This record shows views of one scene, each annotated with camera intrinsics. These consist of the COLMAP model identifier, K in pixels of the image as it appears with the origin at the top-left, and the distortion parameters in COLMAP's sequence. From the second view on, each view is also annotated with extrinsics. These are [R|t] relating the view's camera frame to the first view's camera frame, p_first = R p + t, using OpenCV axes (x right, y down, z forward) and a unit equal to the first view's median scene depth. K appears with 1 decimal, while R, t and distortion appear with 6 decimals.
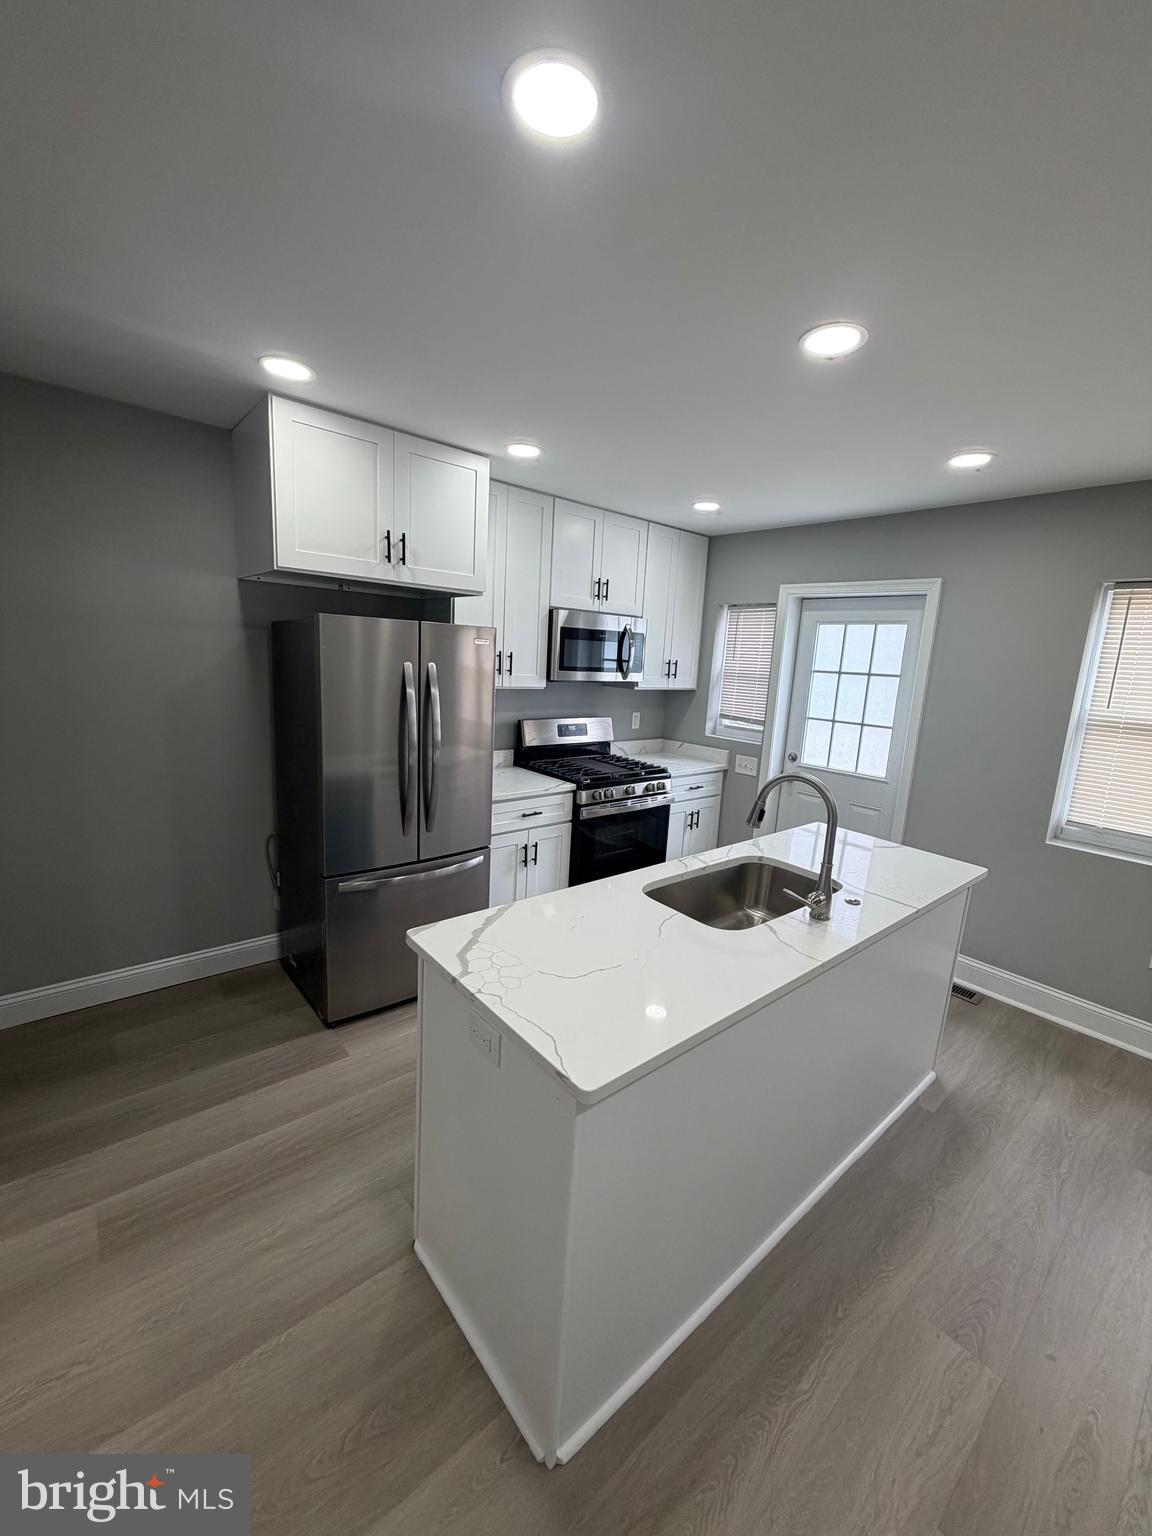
lens RADIAL K [[613.2, 0, 576.0], [0, 613.2, 762.8], [0, 0, 1]] dist [-0.000014, 0.000757]
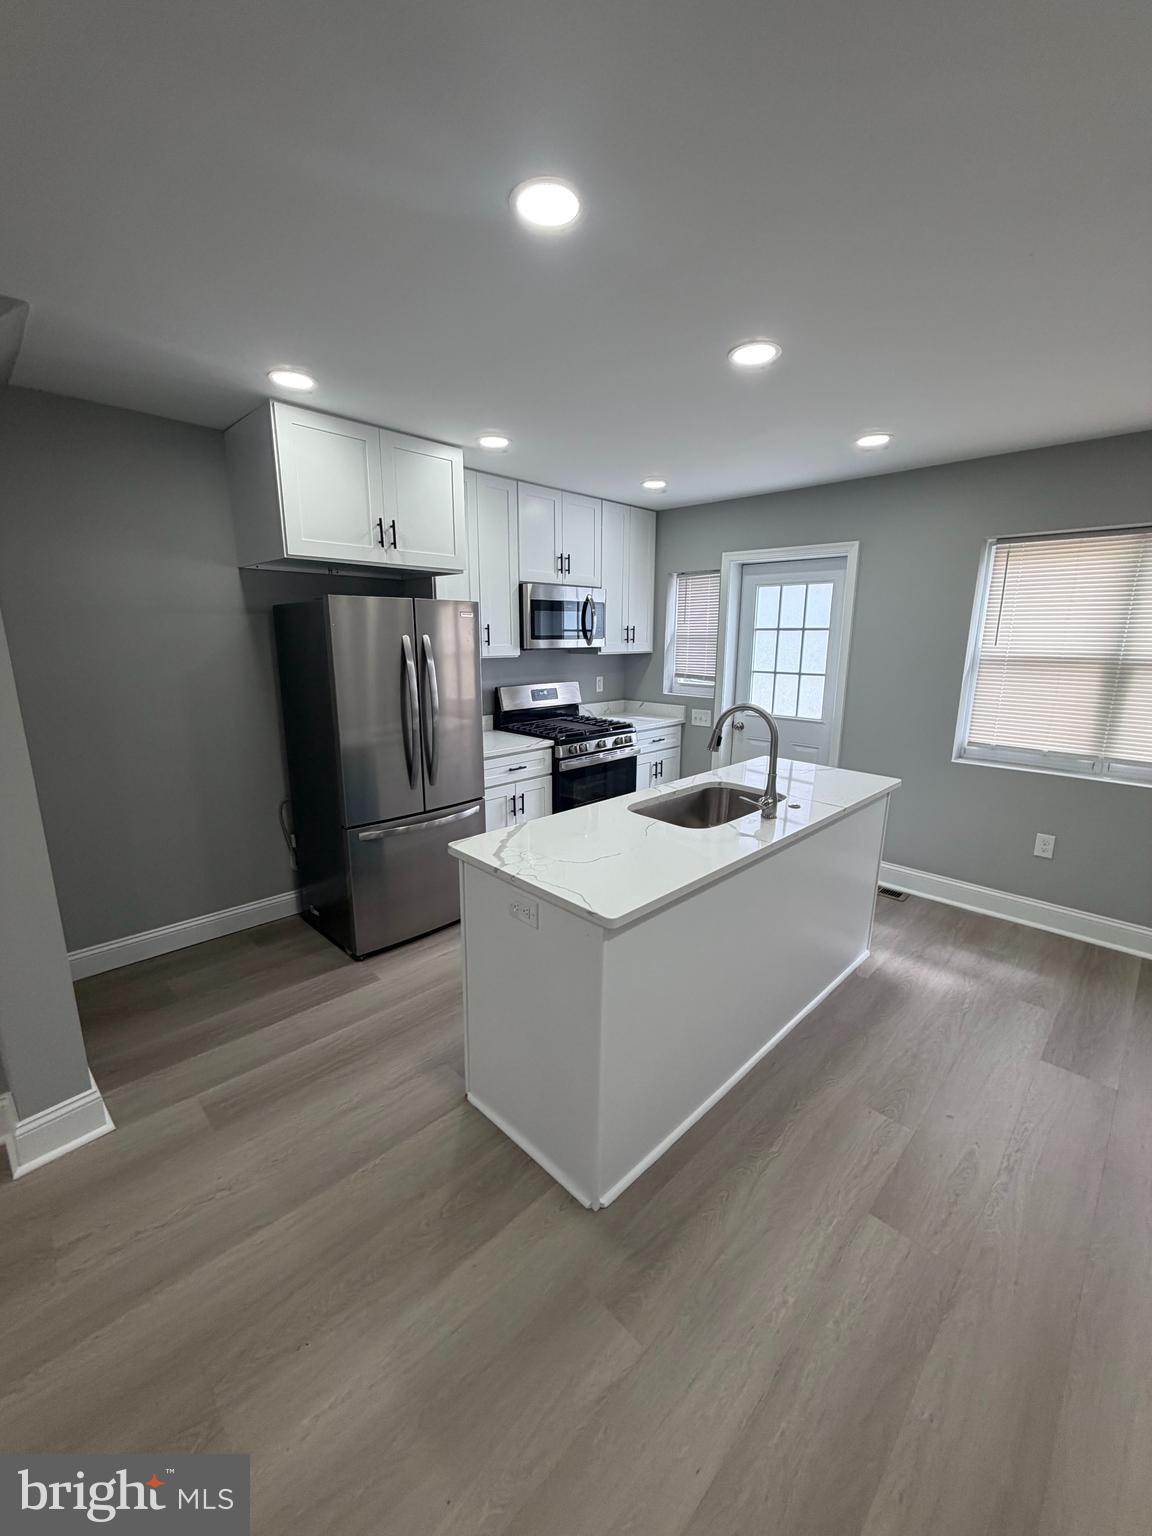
lens RADIAL K [[613.2, 0, 575.6], [0, 613.2, 762.8], [0, 0, 1]] dist [-0.000014, 0.000757]
pose [[0.995198, -0.066595, 0.071741, -0.044334], [0.063999, 0.997230, 0.037899, 0.036463], [-0.074066, -0.033126, 0.996703, -0.121802]]
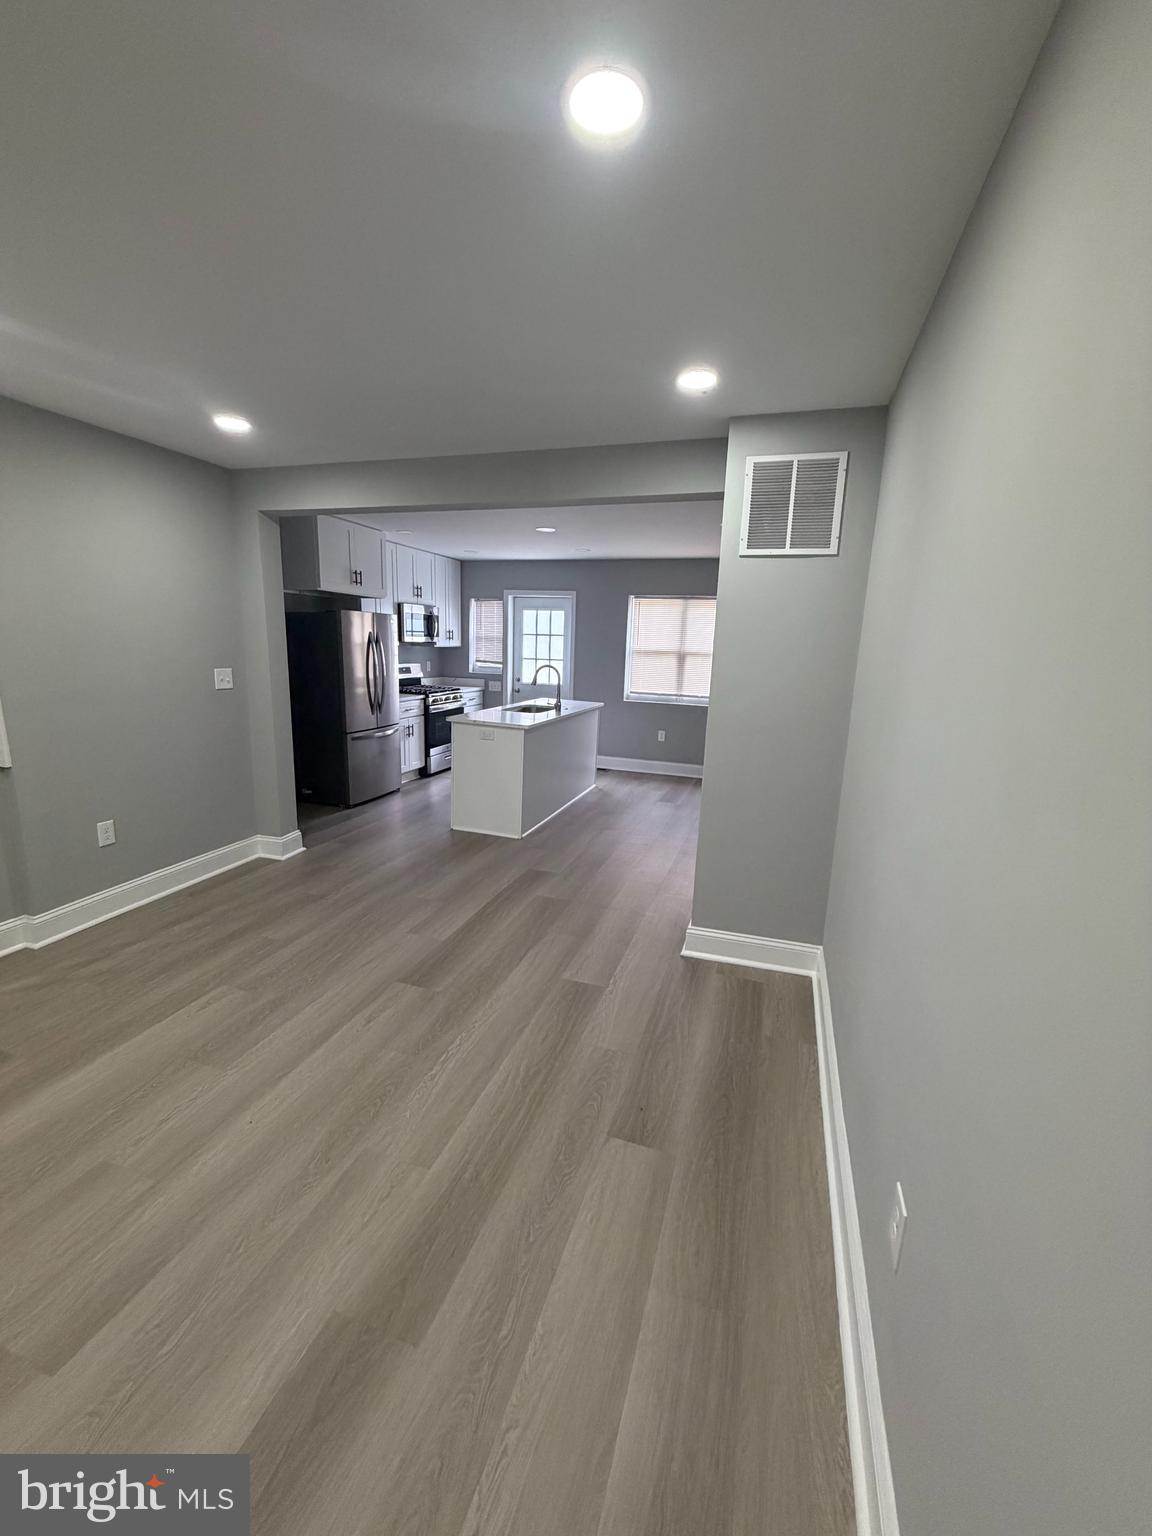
lens RADIAL K [[613.2, 0, 575.8], [0, 613.2, 773.3], [0, 0, 1]] dist [-0.000014, 0.000757]
pose [[0.858478, -0.134426, 0.494919, -0.594130], [0.104790, 0.990655, 0.087306, 0.163822], [-0.502030, -0.023088, 0.864542, -0.938127]]
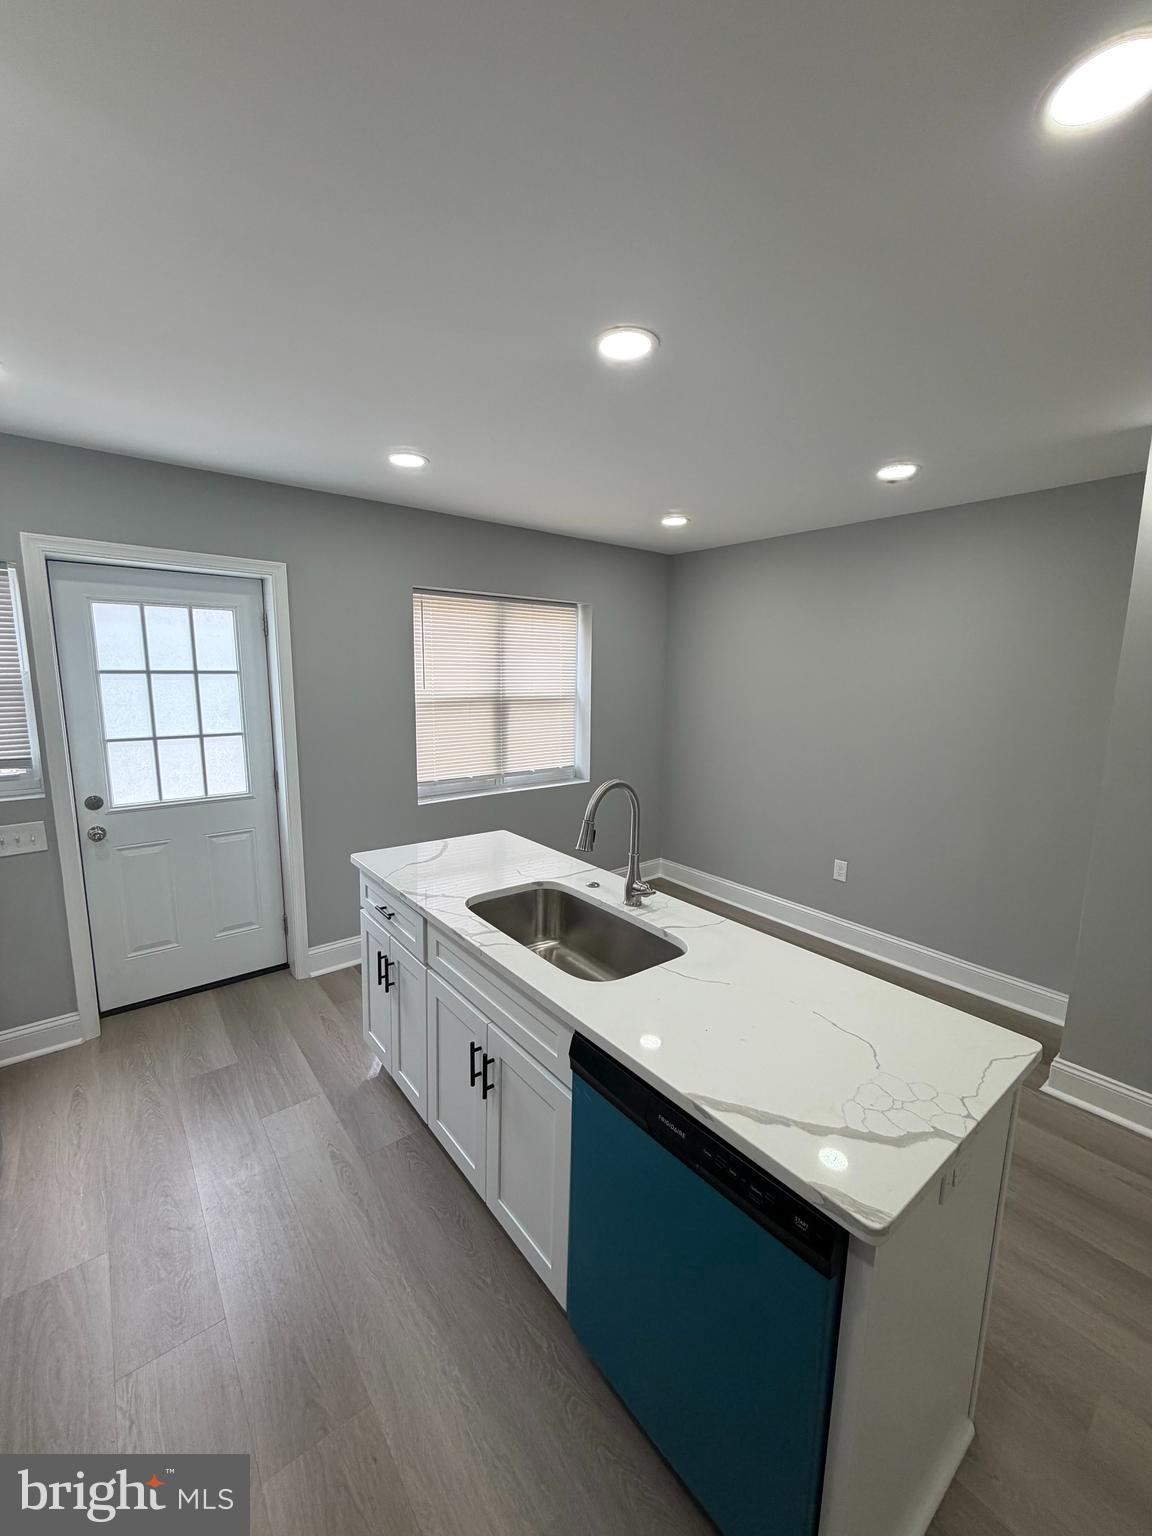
lens RADIAL K [[613.2, 0, 575.2], [0, 613.2, 764.5], [0, 0, 1]] dist [-0.000014, 0.000757]
pose [[0.032340, -0.208112, 0.977570, -0.331570], [0.163857, 0.965952, 0.200218, -0.118691], [-0.985954, 0.153707, 0.065339, 0.537832]]
